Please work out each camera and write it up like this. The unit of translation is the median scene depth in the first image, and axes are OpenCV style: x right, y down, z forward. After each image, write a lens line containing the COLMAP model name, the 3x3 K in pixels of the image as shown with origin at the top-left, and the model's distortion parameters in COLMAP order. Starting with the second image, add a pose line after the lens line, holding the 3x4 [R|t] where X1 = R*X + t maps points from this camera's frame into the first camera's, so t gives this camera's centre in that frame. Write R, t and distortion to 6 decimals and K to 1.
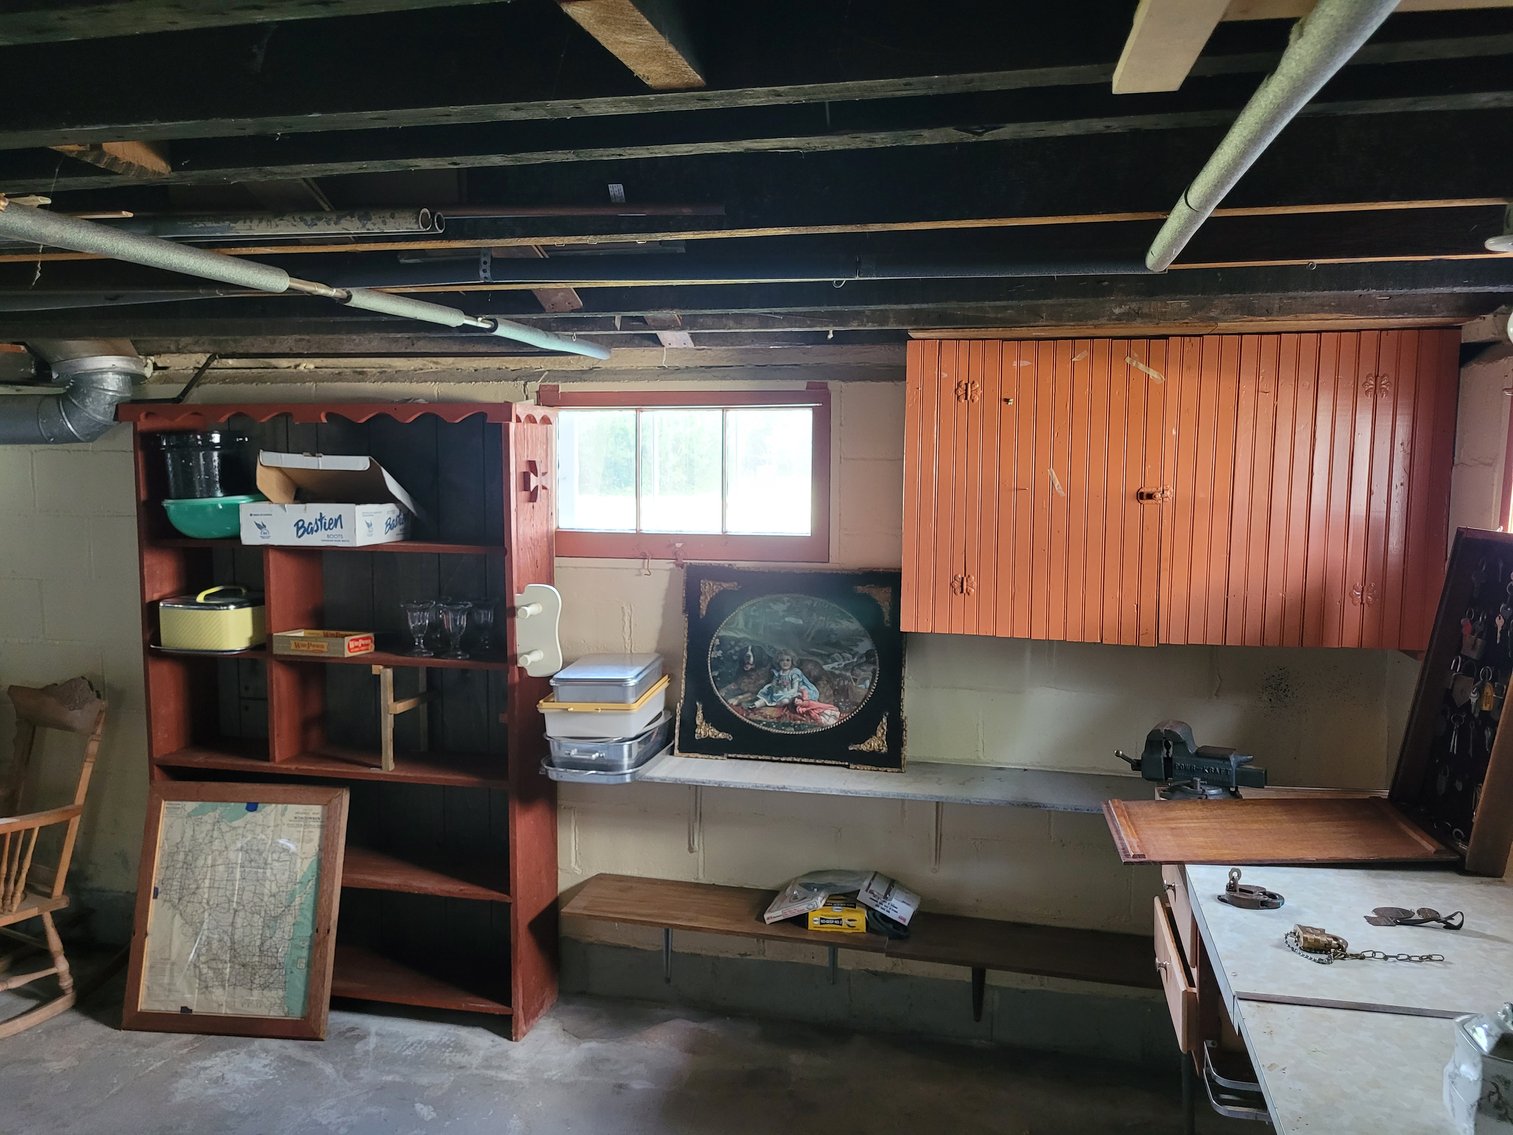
lens RADIAL K [[1152.1, 0, 756.4], [0, 1152.1, 567.3], [0, 0, 1]] dist [0.030632, -0.020088]
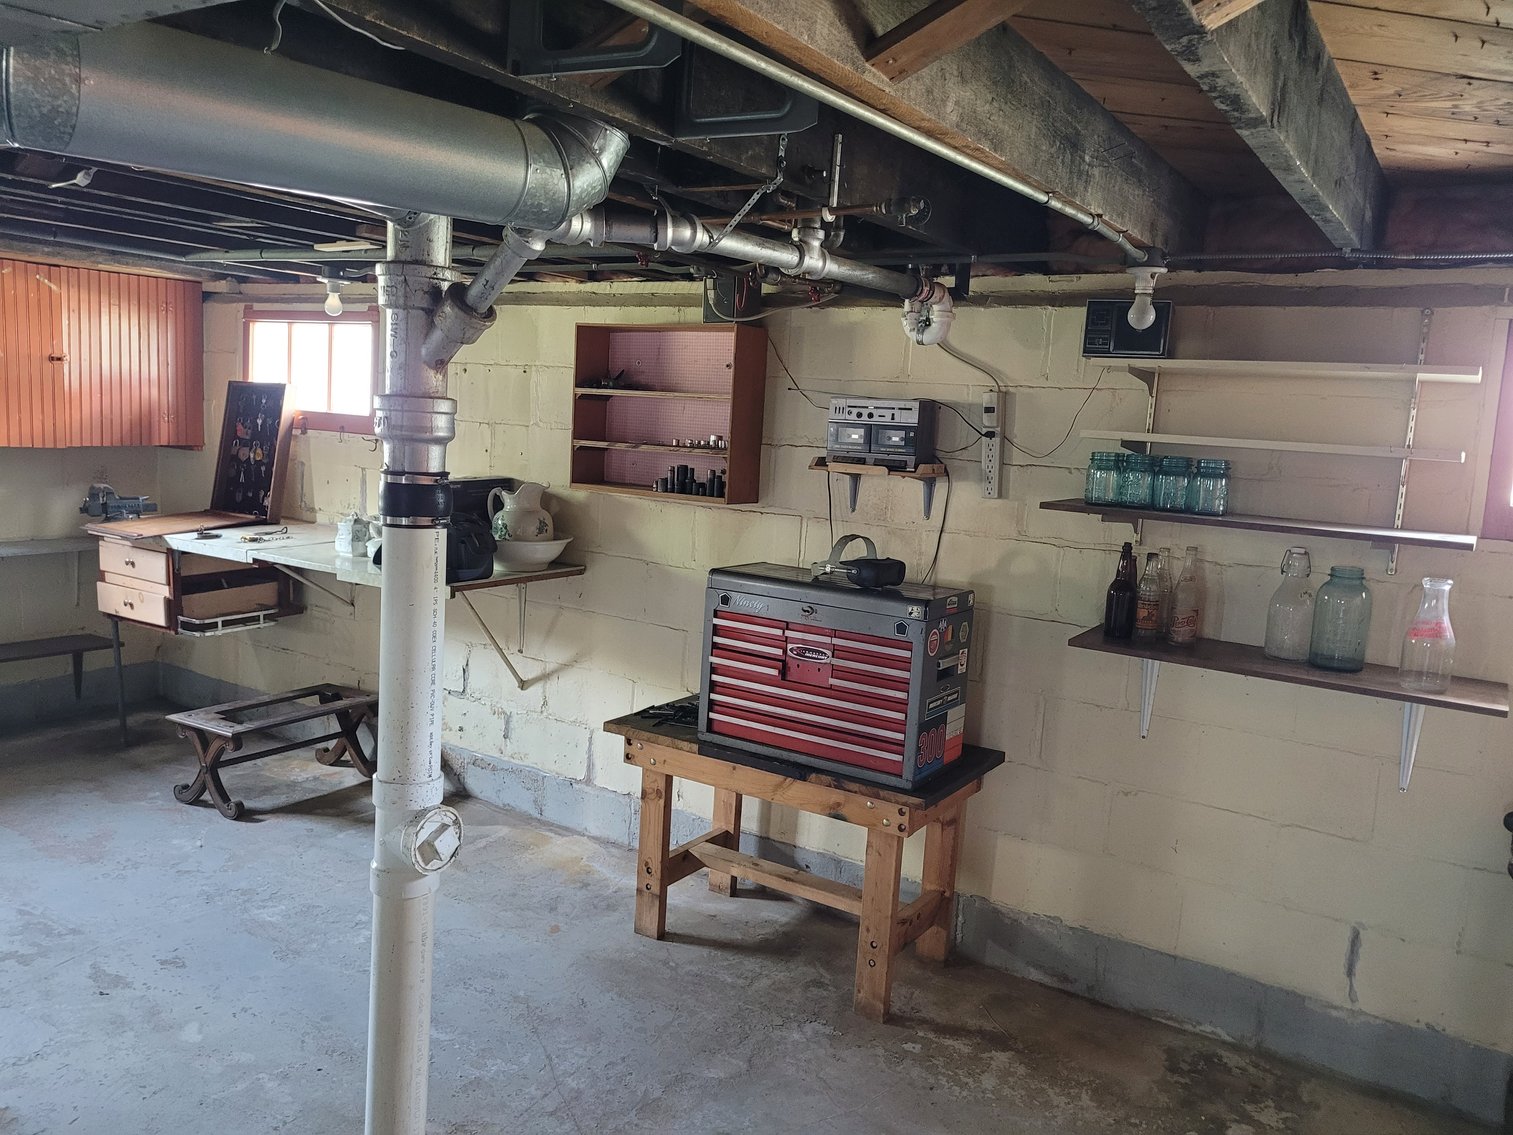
lens RADIAL K [[1152.1, 0, 757.0], [0, 1152.1, 568.5], [0, 0, 1]] dist [0.030632, -0.020088]
pose [[0.339193, -0.110131, 0.934248, -0.971973], [0.041692, 0.993908, 0.102027, 0.116687], [-0.939793, 0.004344, 0.341718, -0.572946]]
